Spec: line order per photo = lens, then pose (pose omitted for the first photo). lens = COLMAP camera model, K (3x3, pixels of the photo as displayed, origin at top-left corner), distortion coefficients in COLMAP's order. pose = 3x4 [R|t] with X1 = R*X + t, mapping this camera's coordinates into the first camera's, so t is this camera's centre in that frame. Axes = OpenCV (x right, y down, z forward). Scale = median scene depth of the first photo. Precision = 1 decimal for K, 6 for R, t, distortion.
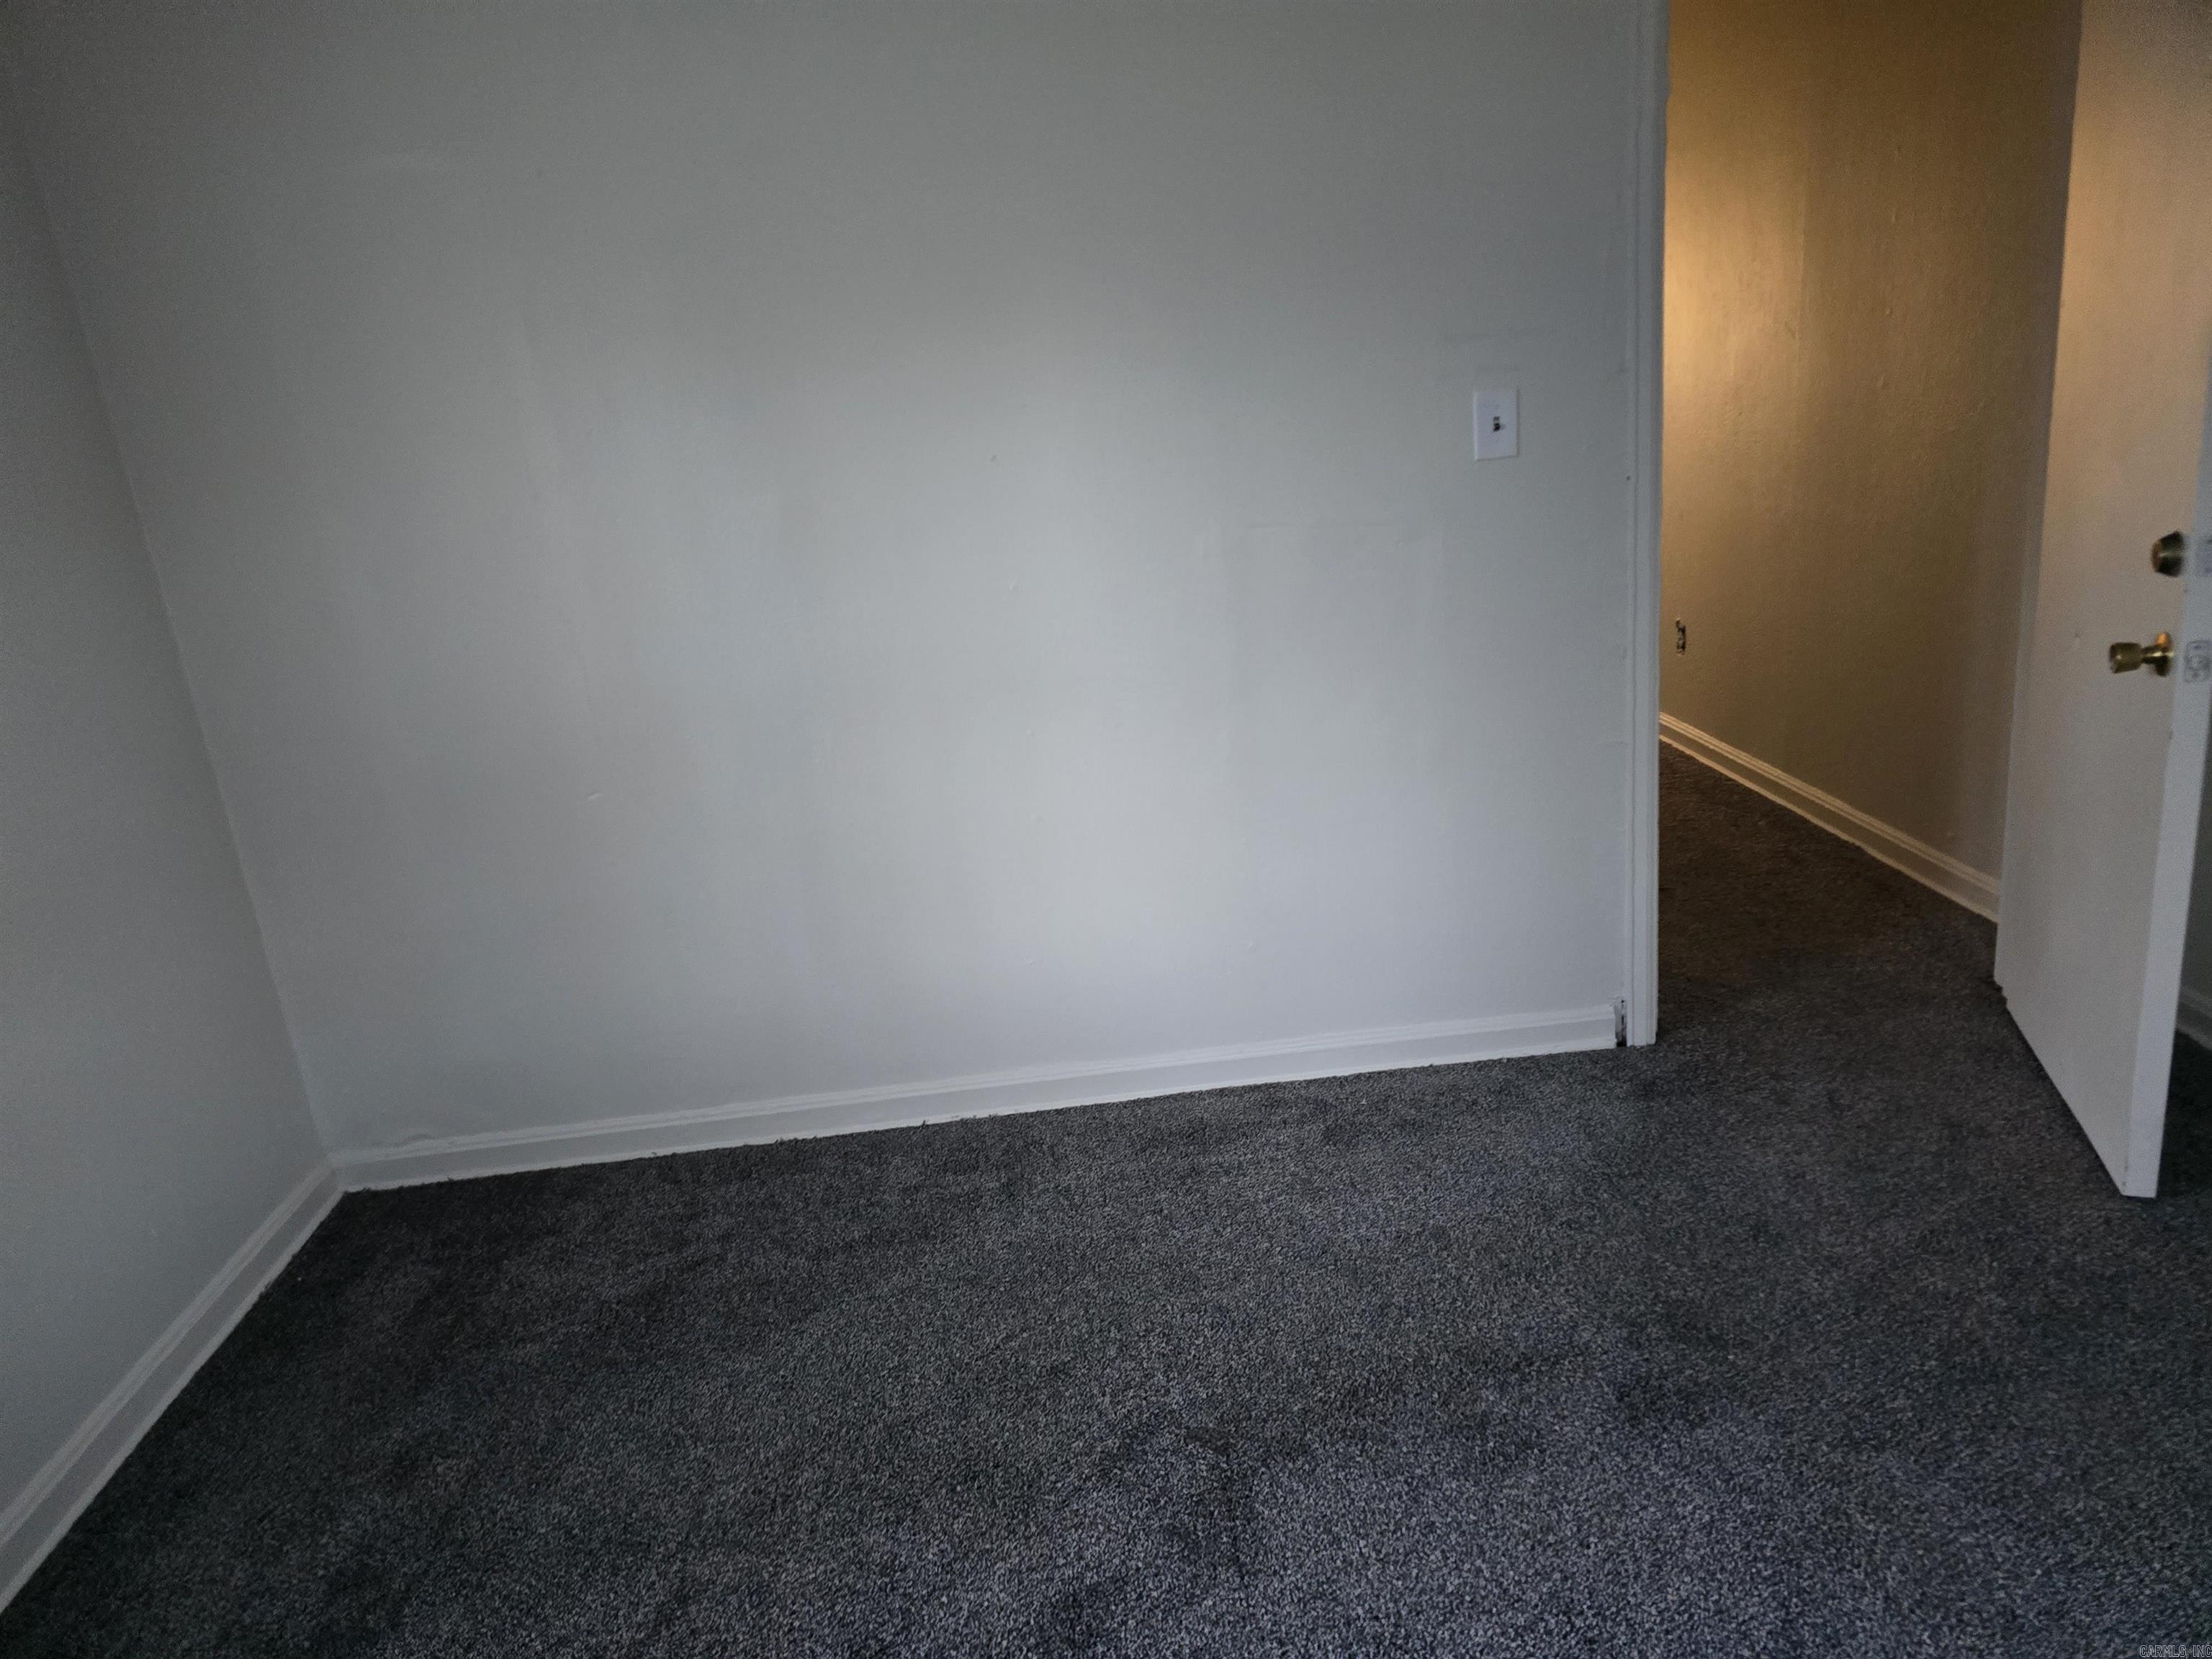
lens RADIAL K [[1509.0, 0, 1106.0], [0, 1509.0, 829.5], [0, 0, 1]] dist [0.050026, -0.027399]
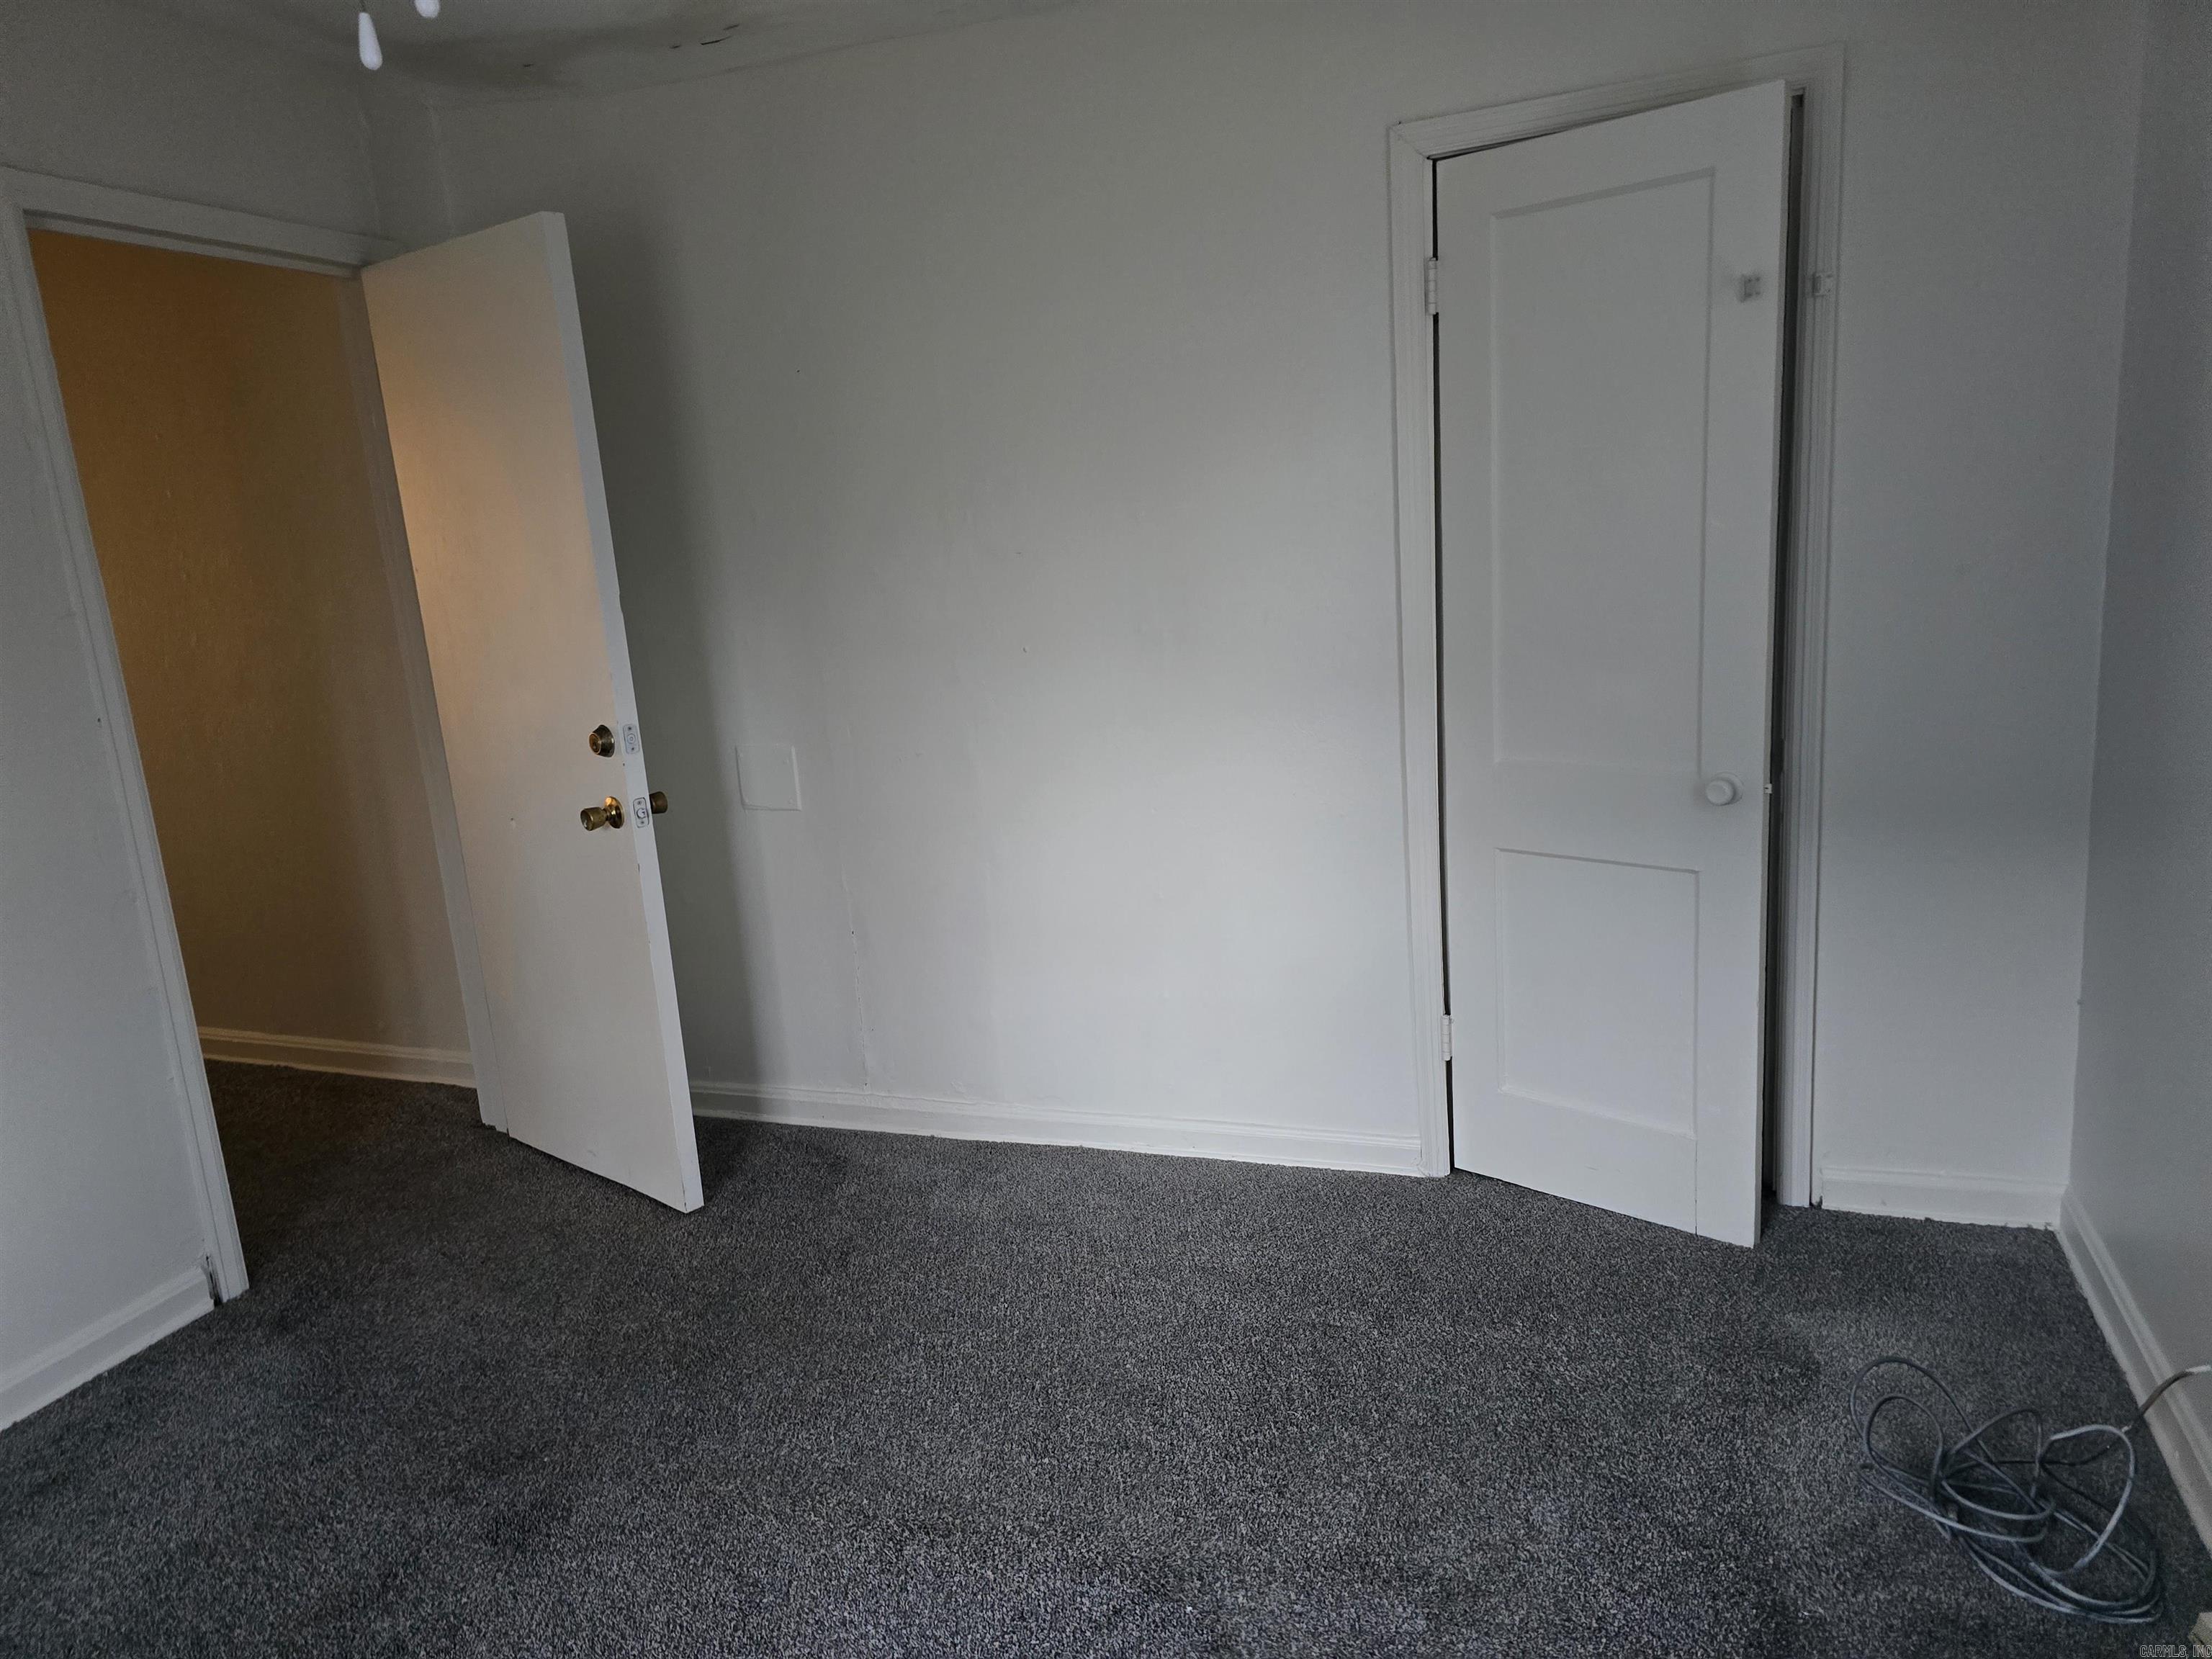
lens RADIAL K [[1509.0, 0, 1106.0], [0, 1509.0, 829.5], [0, 0, 1]] dist [0.050026, -0.027399]
pose [[0.380070, -0.126146, 0.916316, -0.378738], [0.290800, 0.956720, 0.011090, 0.012721], [-0.878056, 0.262250, 0.400303, 0.073964]]
